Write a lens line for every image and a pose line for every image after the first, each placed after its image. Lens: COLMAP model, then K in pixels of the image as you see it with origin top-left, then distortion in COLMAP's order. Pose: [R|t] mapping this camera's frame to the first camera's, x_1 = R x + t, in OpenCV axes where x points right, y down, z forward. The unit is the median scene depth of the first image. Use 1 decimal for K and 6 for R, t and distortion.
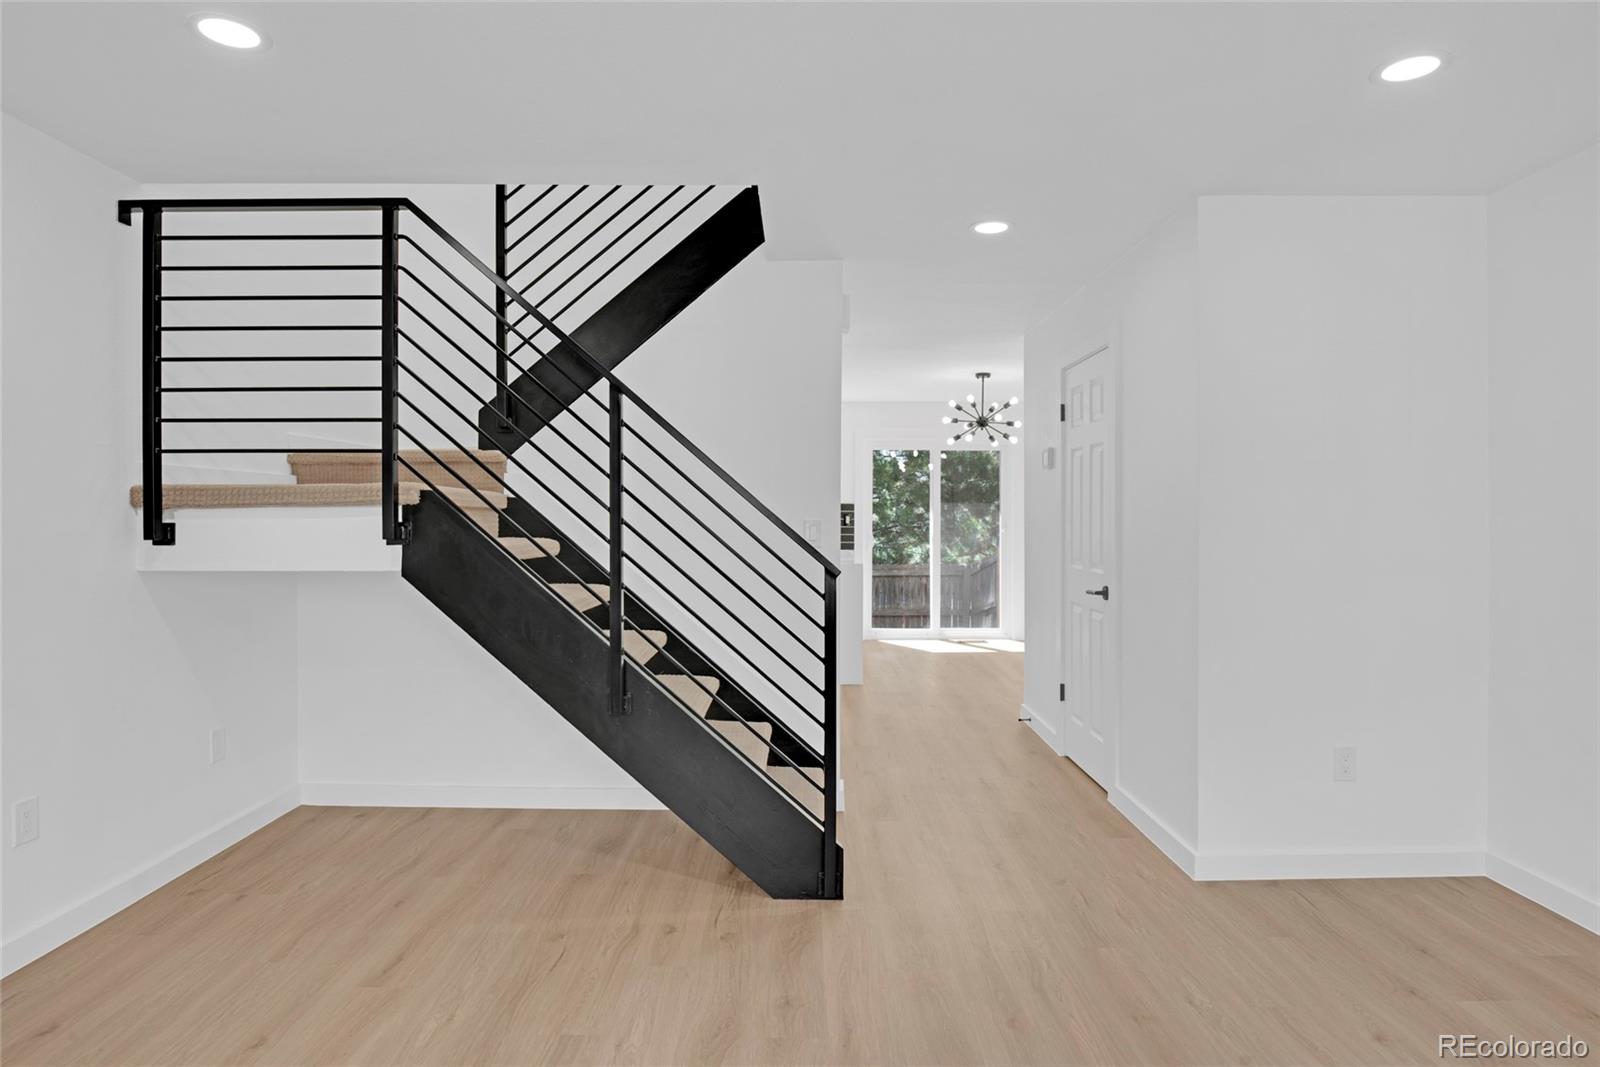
lens RADIAL K [[808.7, 0, 801.4], [0, 808.7, 509.9], [0, 0, 1]] dist [-0.023147, 0.000256]
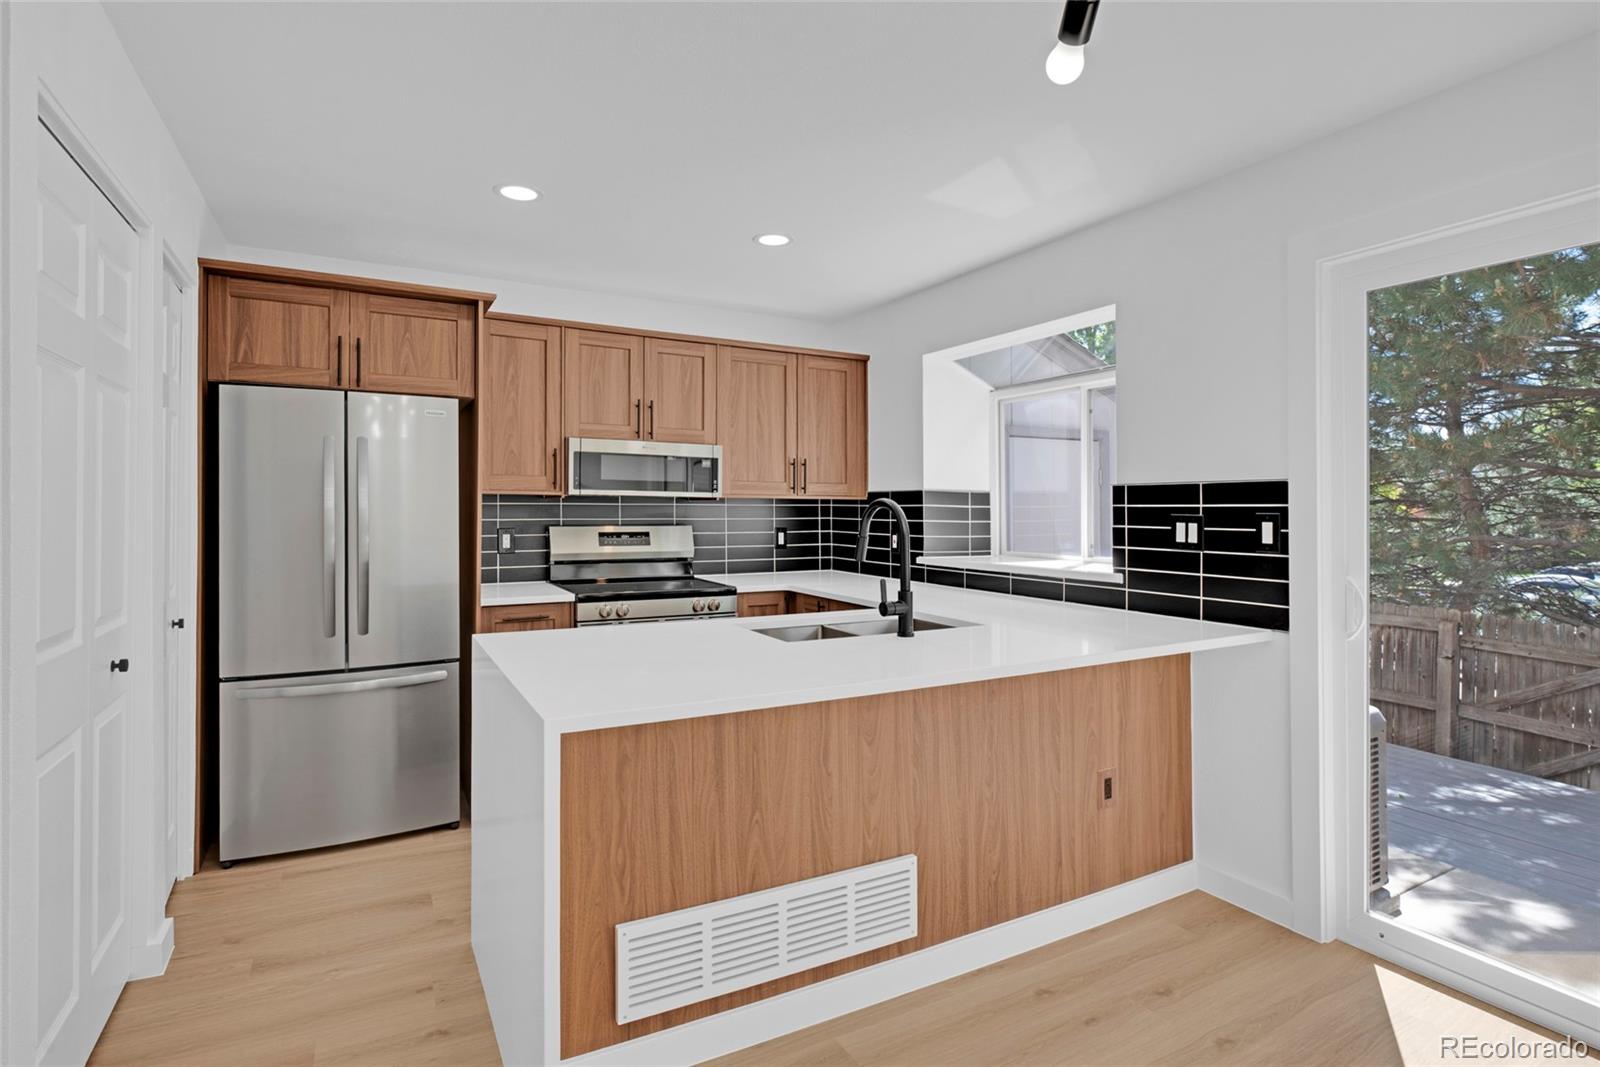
lens RADIAL K [[784.3, 0, 803.8], [0, 784.3, 481.9], [0, 0, 1]] dist [-0.043155, 0.000347]
pose [[0.484550, -0.022937, -0.874463, 0.228601], [-0.004386, 0.999580, -0.028650, 0.002070], [0.874752, 0.017718, 0.484246, 0.688597]]
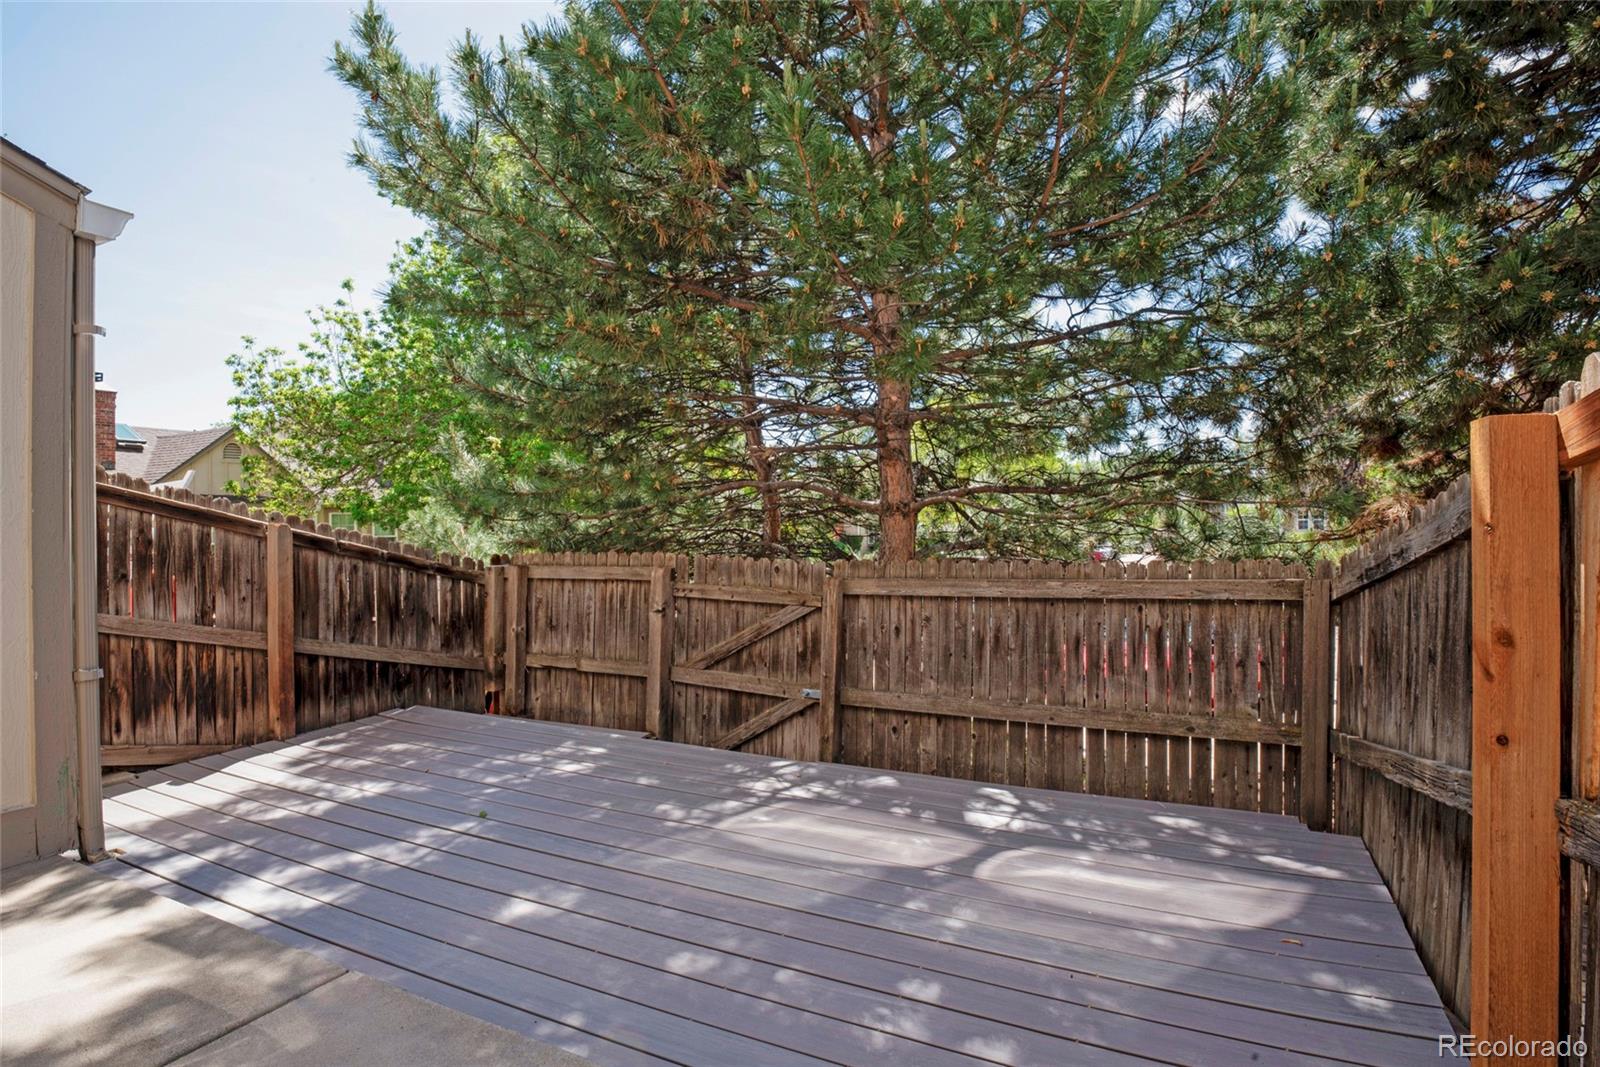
lens RADIAL K [[778.4, 0, 806.1], [0, 778.4, 520.1], [0, 0, 1]] dist [-0.017373, 0.000132]
pose [[0.906532, -0.011941, -0.421968, 0.251729], [0.009461, 0.999923, -0.007970, 0.082817], [0.422031, 0.003232, 0.906576, 1.084363]]
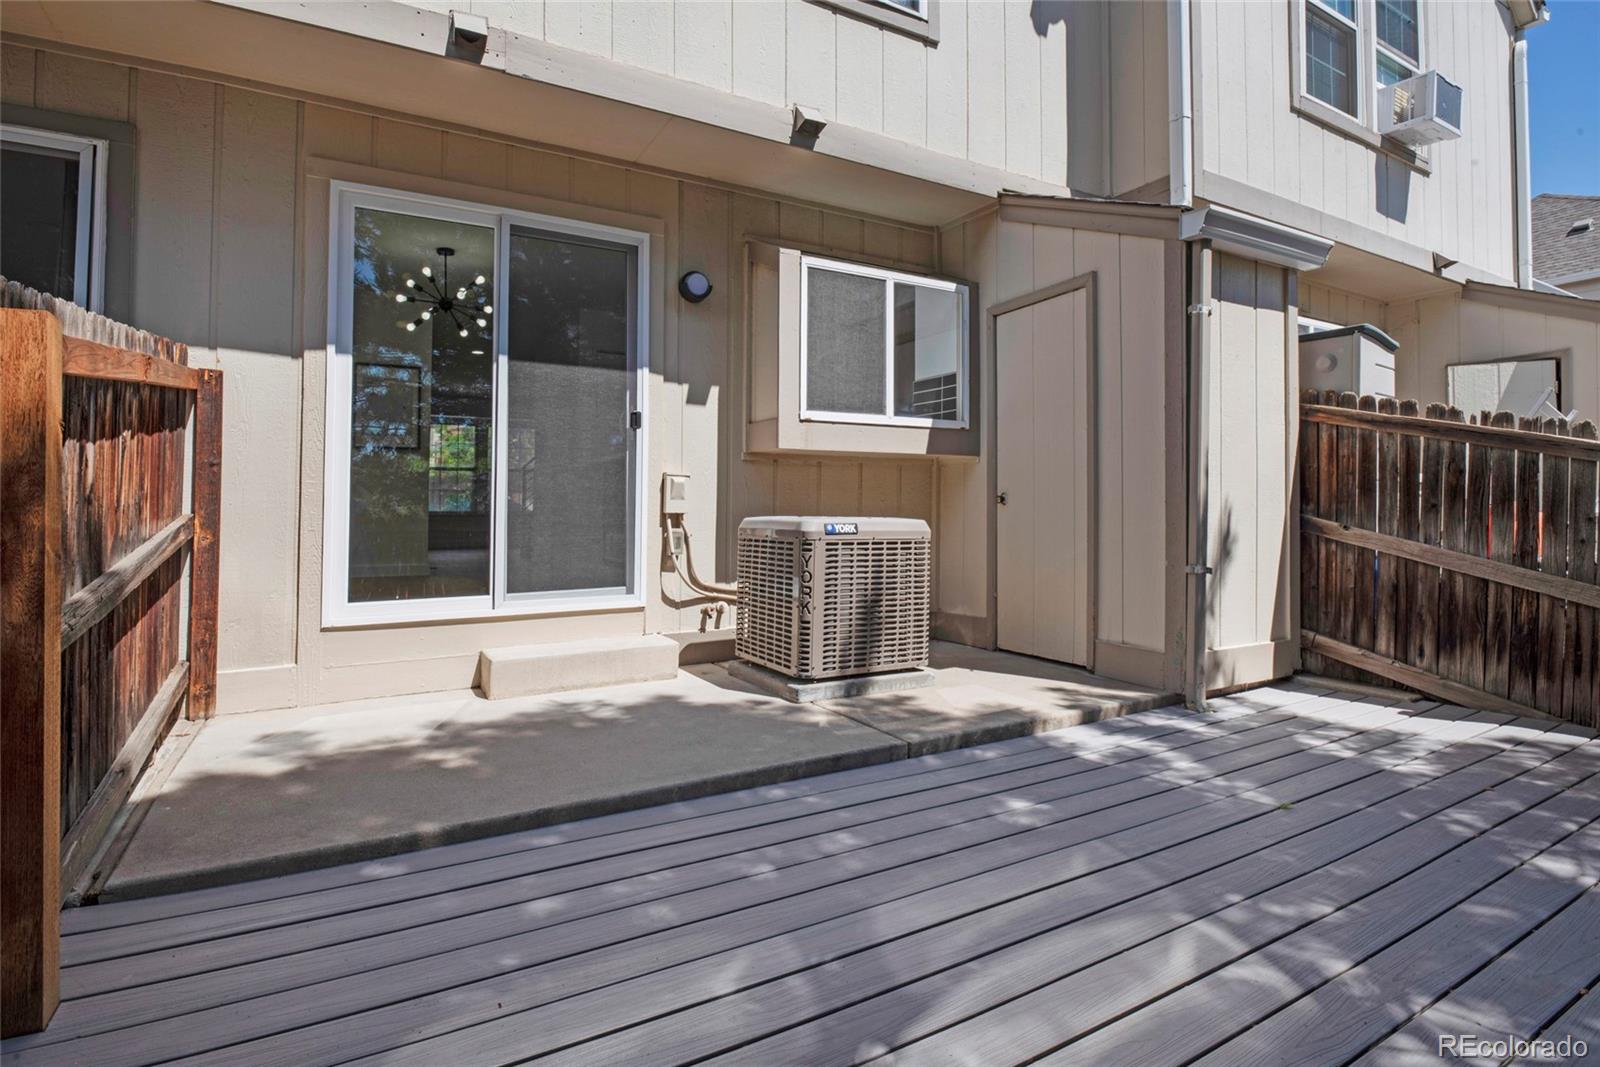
lens RADIAL K [[798.4, 0, 800.0], [0, 798.4, 533.5], [0, 0, 1]] dist [-0.000096, -0.012813]
pose [[-0.856564, 0.017743, -0.515736, 0.266595], [0.003721, 0.999595, 0.028210, 0.109890], [0.516028, 0.022244, -0.856283, 1.535117]]
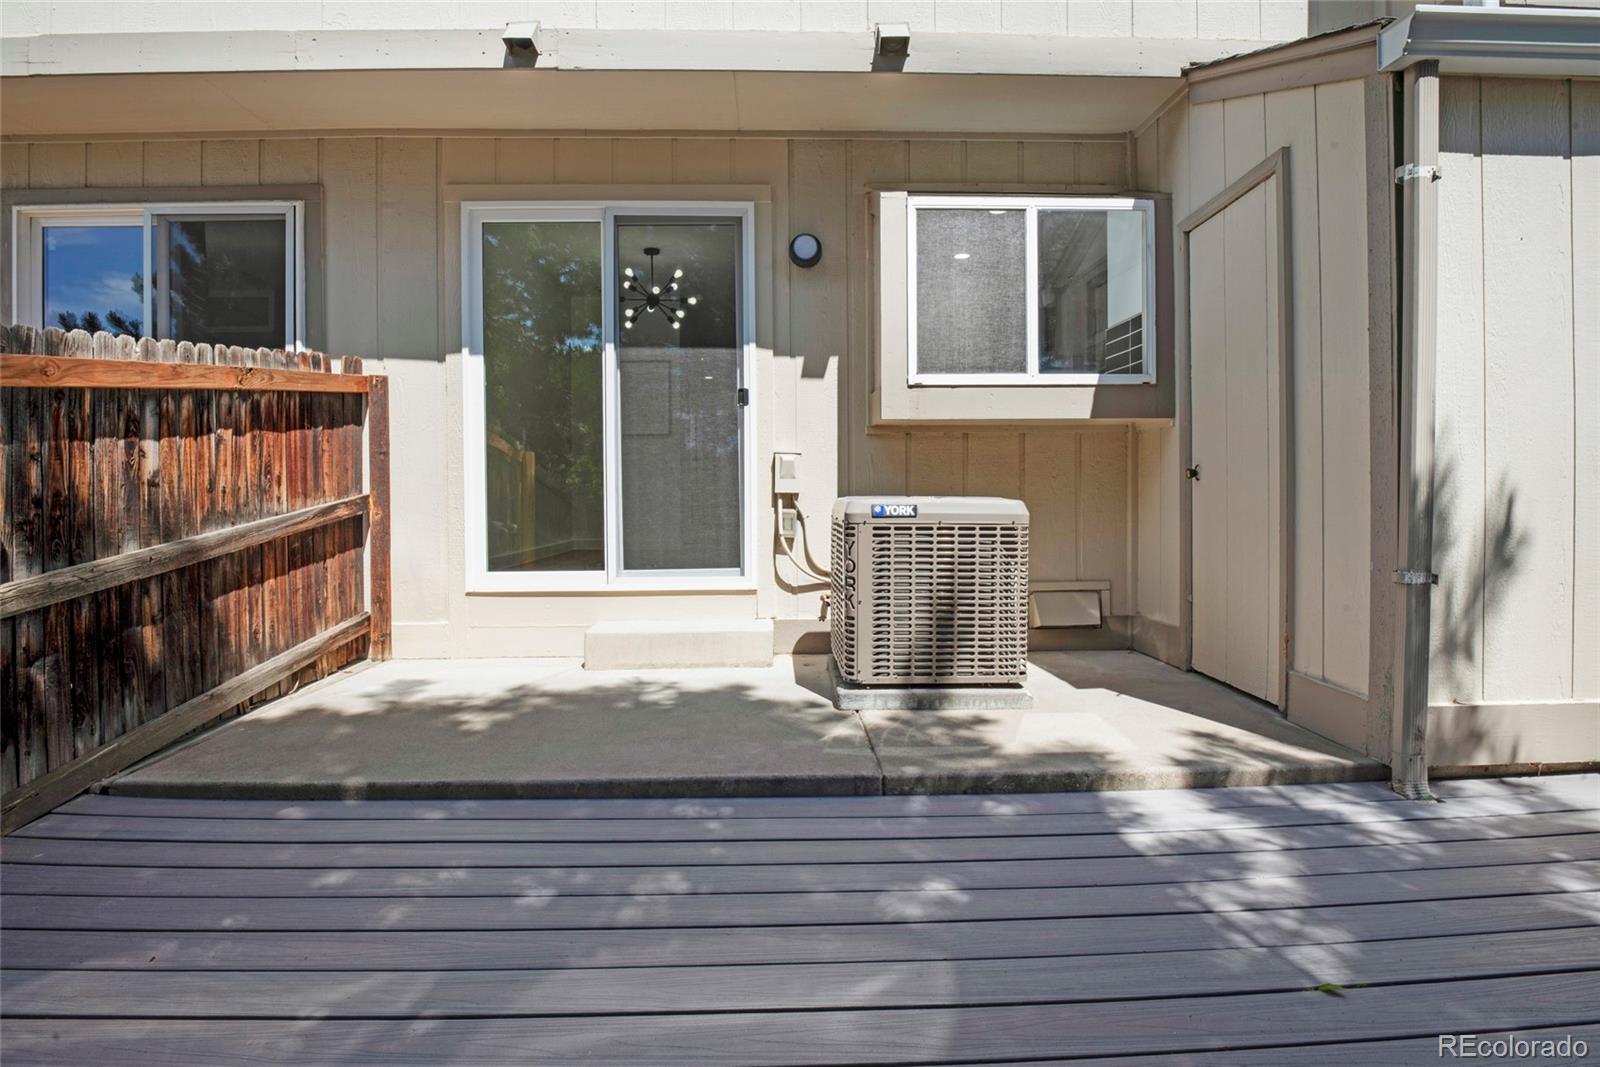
lens RADIAL K [[791.5, 0, 800.4], [0, 791.5, 522.3], [0, 0, 1]] dist [-0.008326, -0.014298]
pose [[-0.998578, 0.008258, -0.052666, 0.074574], [0.006352, 0.999323, 0.036251, 0.111601], [0.052929, 0.035865, -0.997954, 1.536739]]
